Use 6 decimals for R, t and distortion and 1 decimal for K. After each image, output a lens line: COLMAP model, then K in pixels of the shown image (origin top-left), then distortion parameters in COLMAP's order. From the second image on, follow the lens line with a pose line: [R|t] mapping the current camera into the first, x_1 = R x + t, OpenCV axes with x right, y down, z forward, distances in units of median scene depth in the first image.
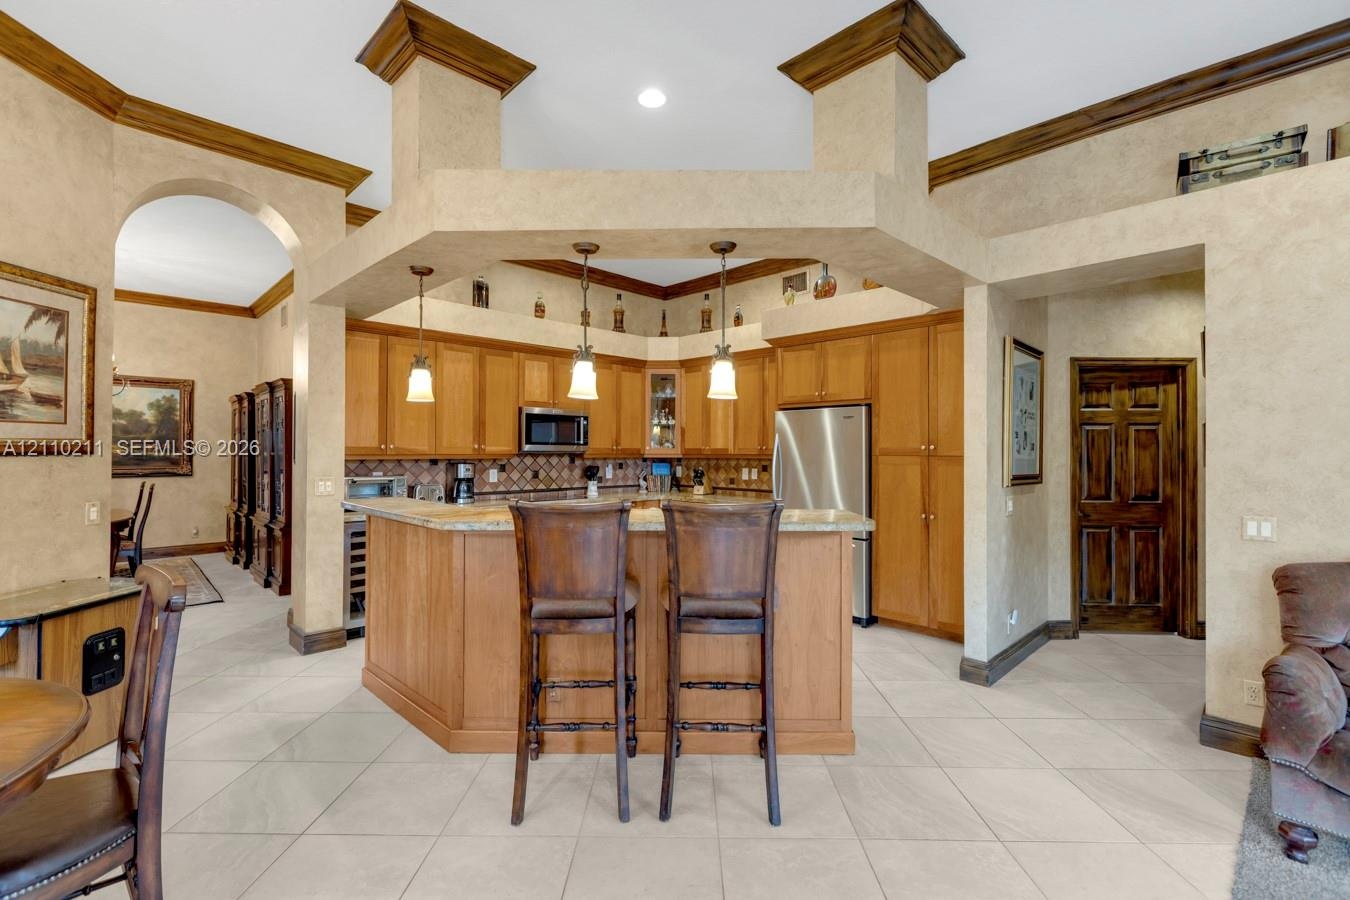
lens RADIAL K [[604.0, 0, 677.8], [0, 604.0, 440.3], [0, 0, 1]] dist [-0.001959, 0.000128]
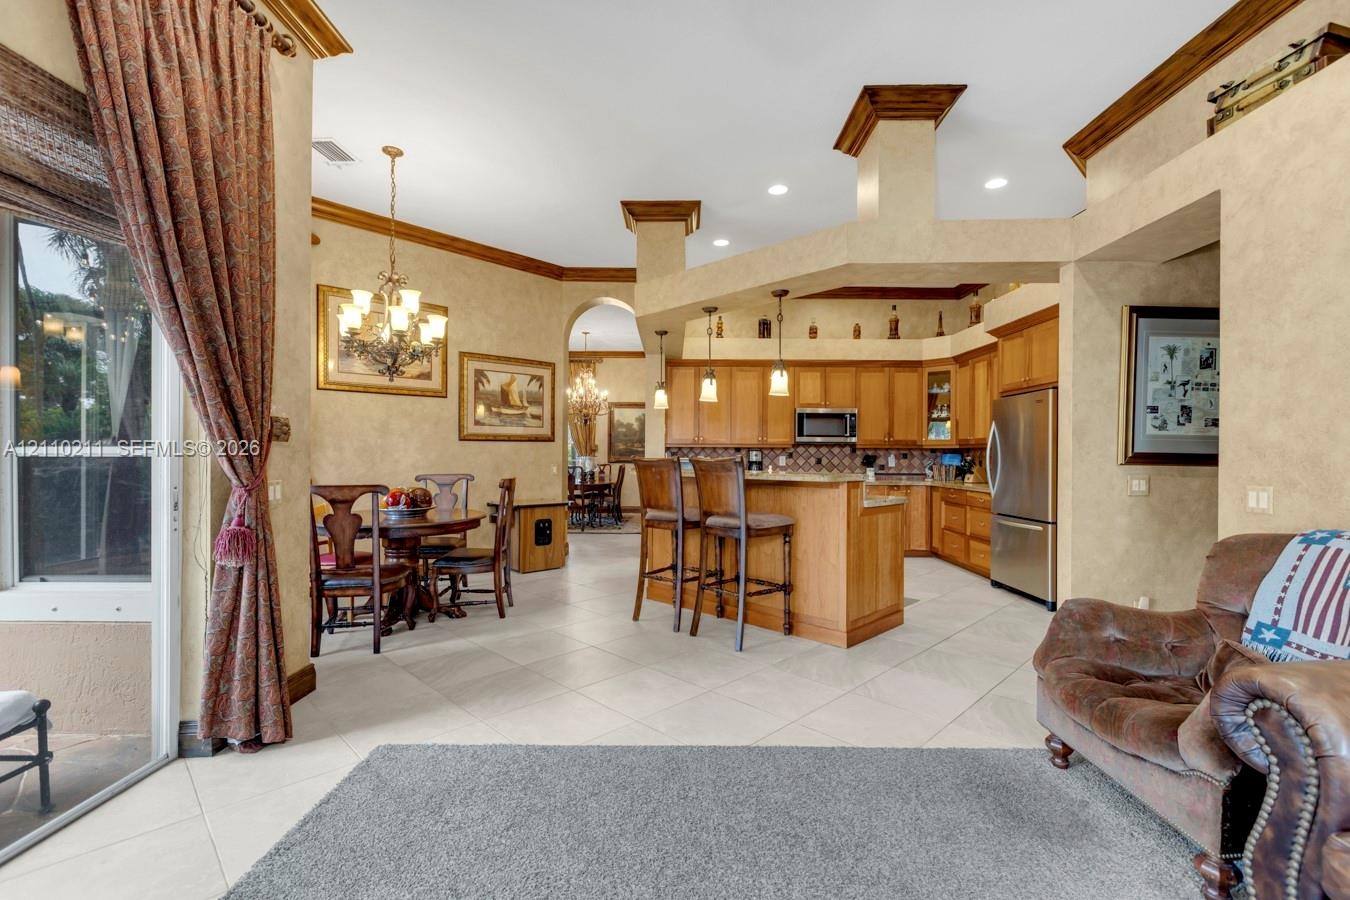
lens RADIAL K [[604.0, 0, 677.8], [0, 604.0, 440.3], [0, 0, 1]] dist [-0.001959, 0.000128]
pose [[0.710731, -0.016959, -0.703259, 0.808308], [0.009311, 0.999849, -0.014700, 0.052455], [0.703402, 0.003899, 0.710781, -0.197607]]
